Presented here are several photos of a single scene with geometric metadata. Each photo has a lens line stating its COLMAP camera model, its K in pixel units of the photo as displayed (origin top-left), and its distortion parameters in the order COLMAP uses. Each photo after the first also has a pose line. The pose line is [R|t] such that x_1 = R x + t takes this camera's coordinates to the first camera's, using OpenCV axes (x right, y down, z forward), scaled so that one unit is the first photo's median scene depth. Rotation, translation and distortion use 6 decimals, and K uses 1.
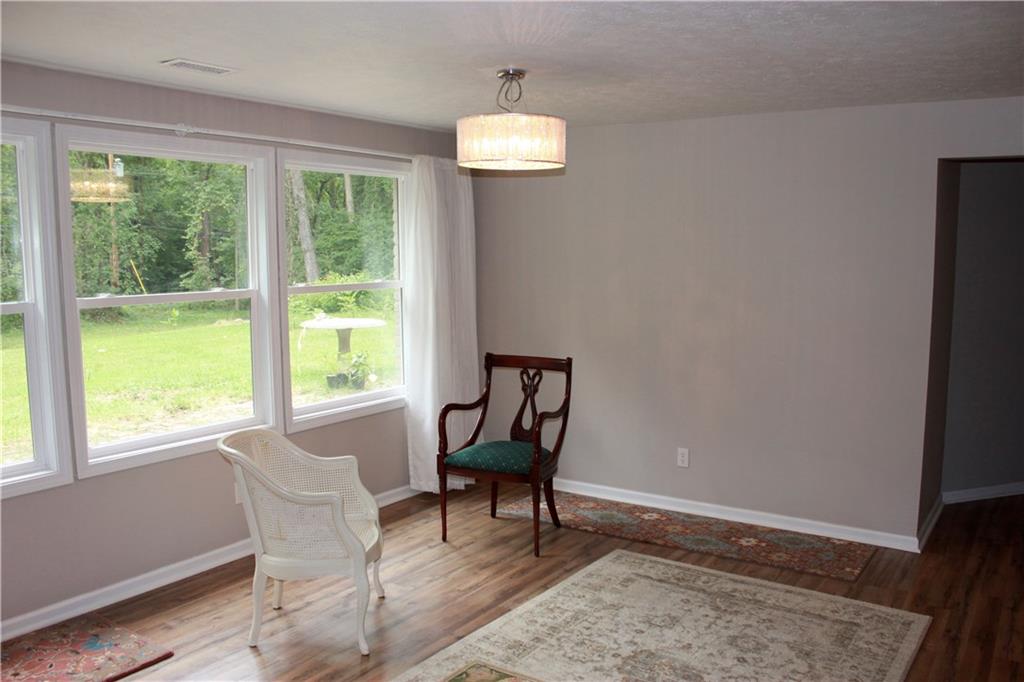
lens RADIAL K [[849.9, 0, 512.0], [0, 849.9, 341.0], [0, 0, 1]] dist [-0.005601, -0.140983]
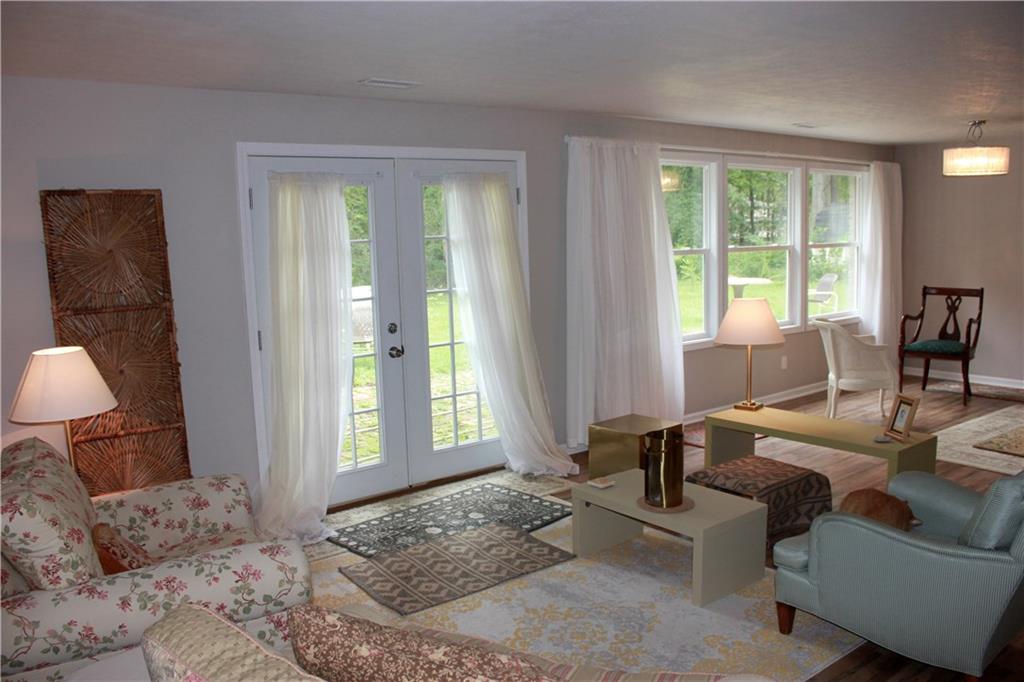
lens RADIAL K [[849.9, 0, 512.0], [0, 849.9, 341.0], [0, 0, 1]] dist [-0.005601, -0.140983]
pose [[0.958964, 0.016575, -0.283043, -0.322617], [-0.011372, 0.999735, 0.020014, 0.095476], [0.283299, -0.015974, 0.958898, -0.733154]]
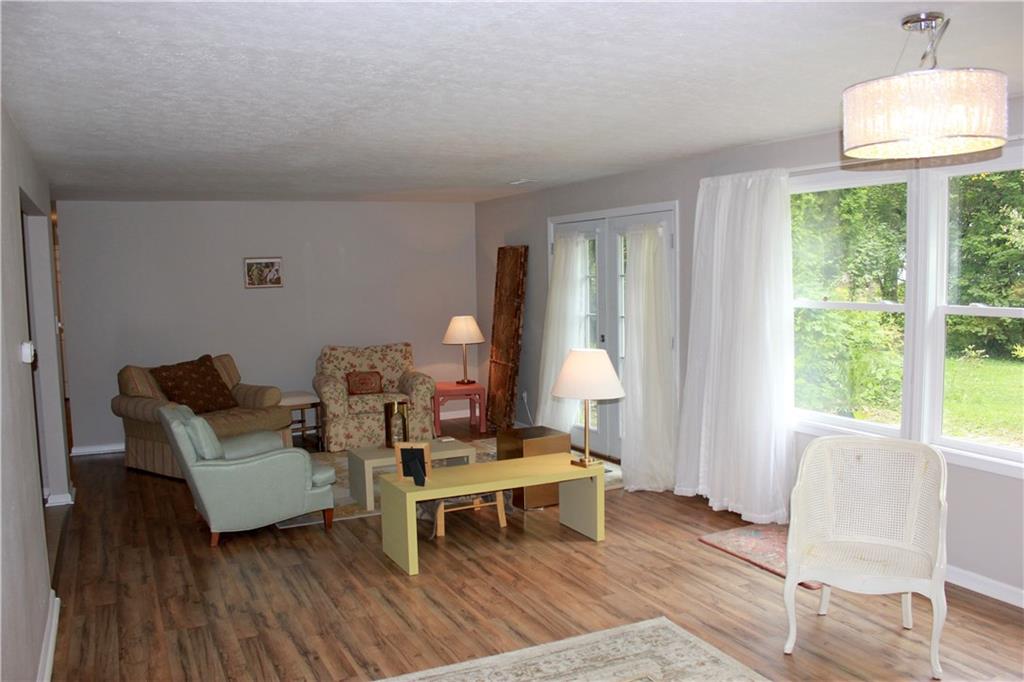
lens RADIAL K [[849.9, 0, 512.0], [0, 849.9, 341.0], [0, 0, 1]] dist [-0.005601, -0.140983]
pose [[-0.482119, 0.092516, -0.871207, 0.538324], [-0.078013, 0.985925, 0.147870, -0.086311], [0.872626, 0.139256, -0.468116, 0.686672]]
